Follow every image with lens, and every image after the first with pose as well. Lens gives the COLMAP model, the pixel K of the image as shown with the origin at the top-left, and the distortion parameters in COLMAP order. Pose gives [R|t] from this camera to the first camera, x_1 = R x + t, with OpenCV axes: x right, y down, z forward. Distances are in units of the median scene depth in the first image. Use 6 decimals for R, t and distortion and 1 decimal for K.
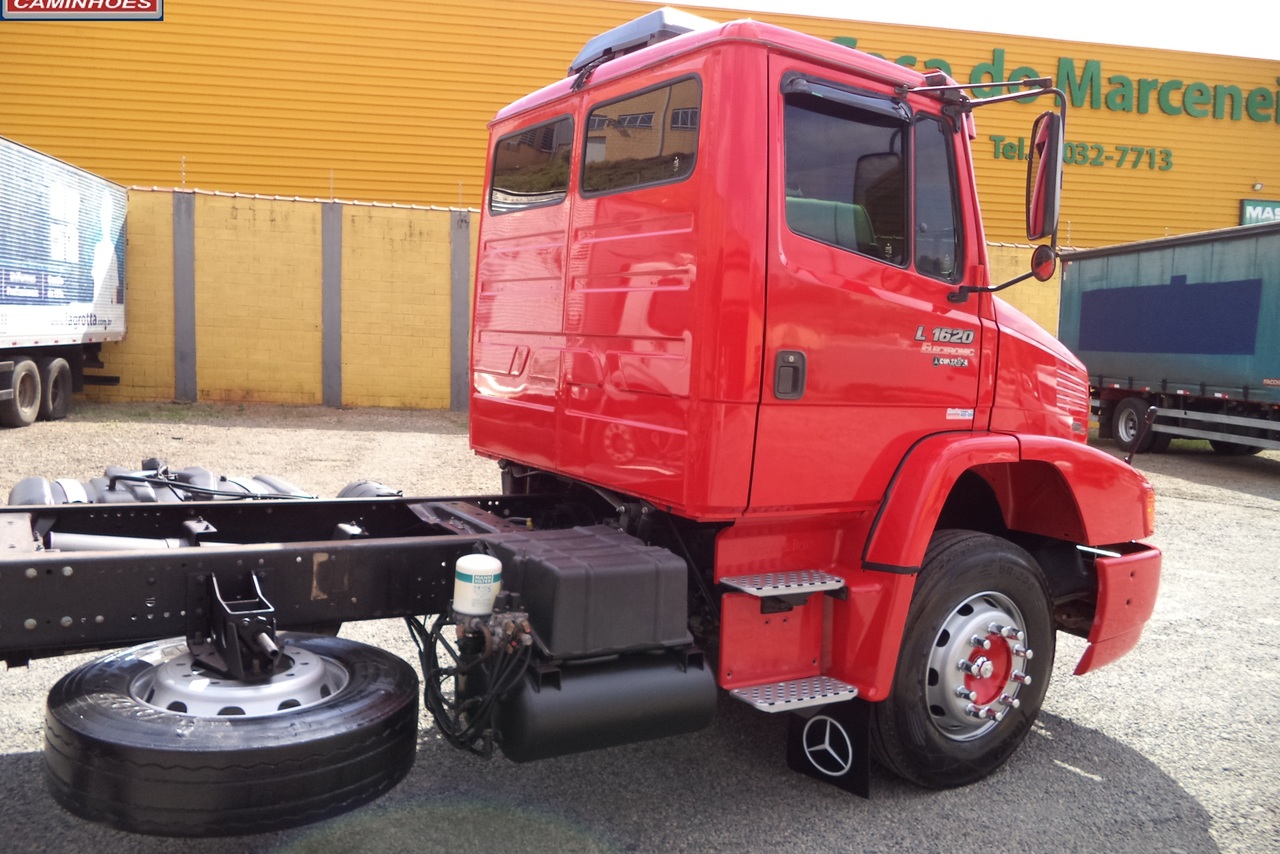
lens RADIAL K [[1034.9, 0, 640.0], [0, 1034.9, 427.0], [0, 0, 1]] dist [-0.049994, 0.036112]
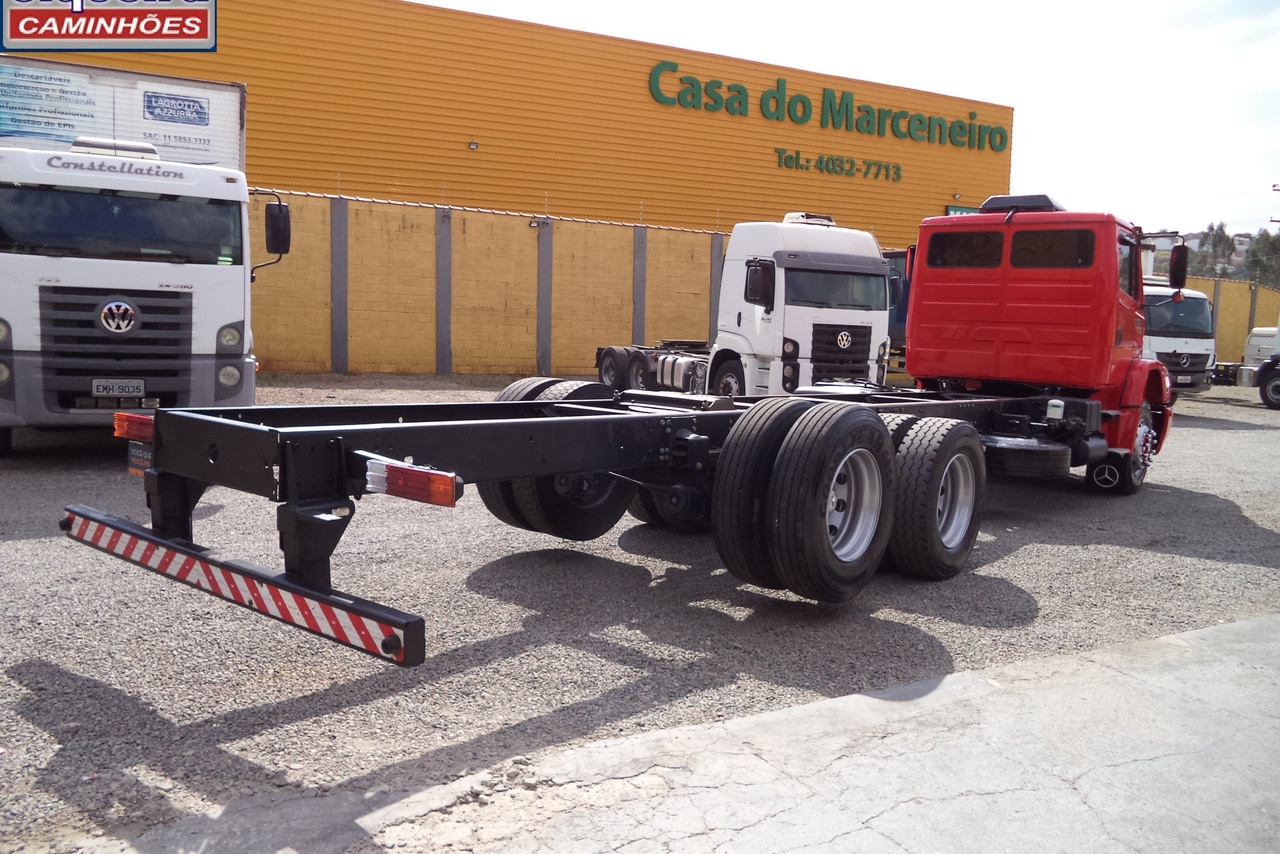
lens RADIAL K [[1034.9, 0, 640.0], [0, 1034.9, 427.0], [0, 0, 1]] dist [-0.049994, 0.036112]
pose [[0.949126, -0.033887, 0.313069, -0.213815], [0.025299, 0.999185, 0.031456, 0.008216], [-0.313880, -0.021935, 0.949209, -0.135245]]
